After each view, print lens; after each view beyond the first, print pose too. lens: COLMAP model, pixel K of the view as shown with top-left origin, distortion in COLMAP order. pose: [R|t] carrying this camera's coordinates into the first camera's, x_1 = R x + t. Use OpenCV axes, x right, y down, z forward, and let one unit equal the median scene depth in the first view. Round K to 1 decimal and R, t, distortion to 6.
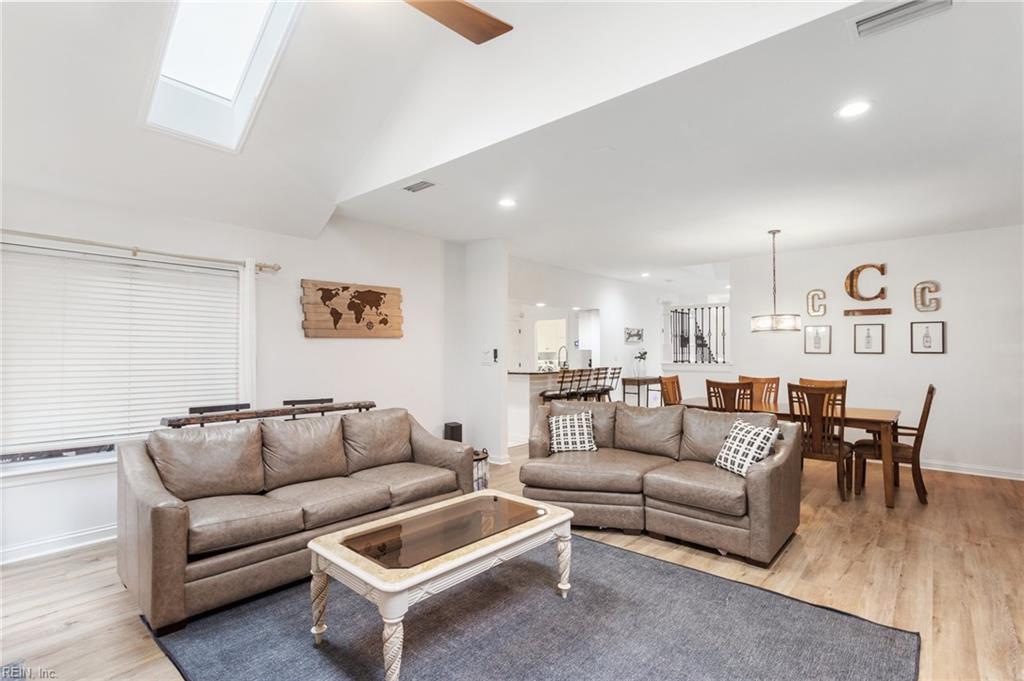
lens RADIAL K [[484.7, 0, 516.7], [0, 484.7, 329.6], [0, 0, 1]] dist [-0.000090, 0.000159]
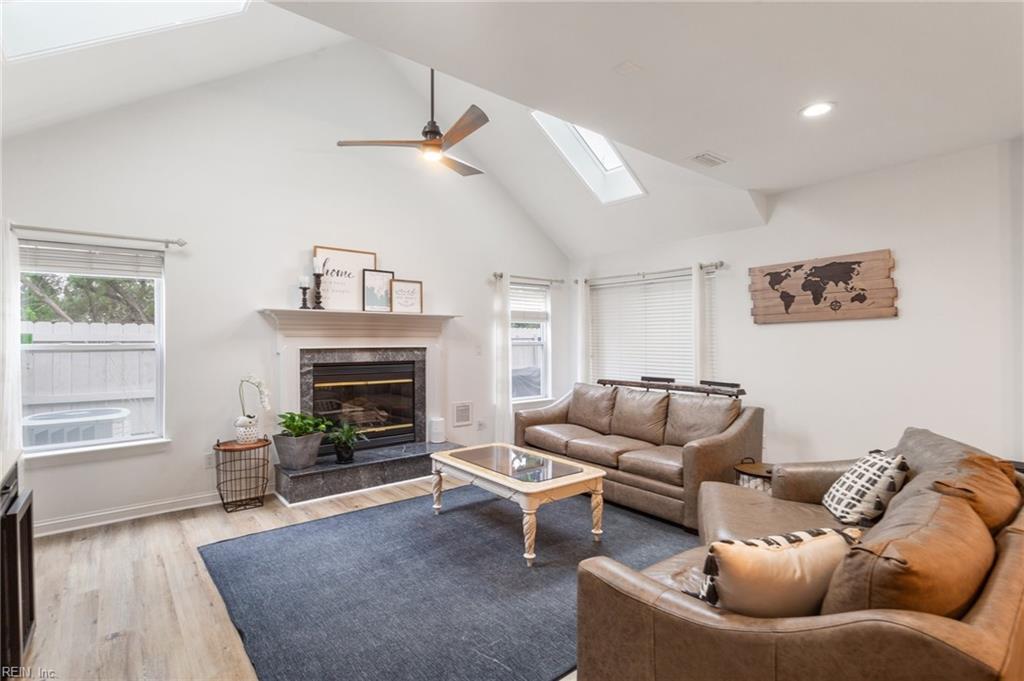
lens RADIAL K [[487.9, 0, 513.4], [0, 487.9, 342.1], [0, 0, 1]] dist [-0.000474, 0.000783]
pose [[-0.165629, 0.003870, -0.986181, 0.621095], [0.052886, 0.998588, -0.004963, 0.029725], [0.984769, -0.052977, -0.165600, 0.617903]]
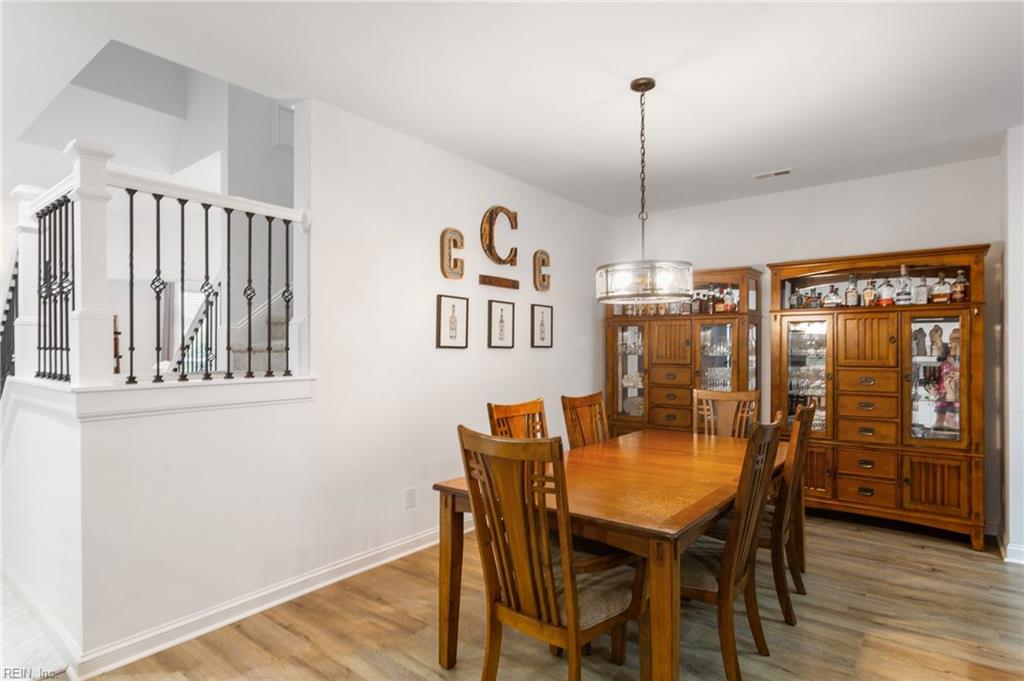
lens RADIAL K [[551.0, 0, 511.0], [0, 551.0, 343.8], [0, 0, 1]] dist [-0.004094, -0.000739]
pose [[-0.061735, 0.009839, 0.998044, 0.019128], [-0.044609, 0.998925, -0.012607, 0.062576], [-0.997095, -0.045300, -0.061230, 1.251562]]
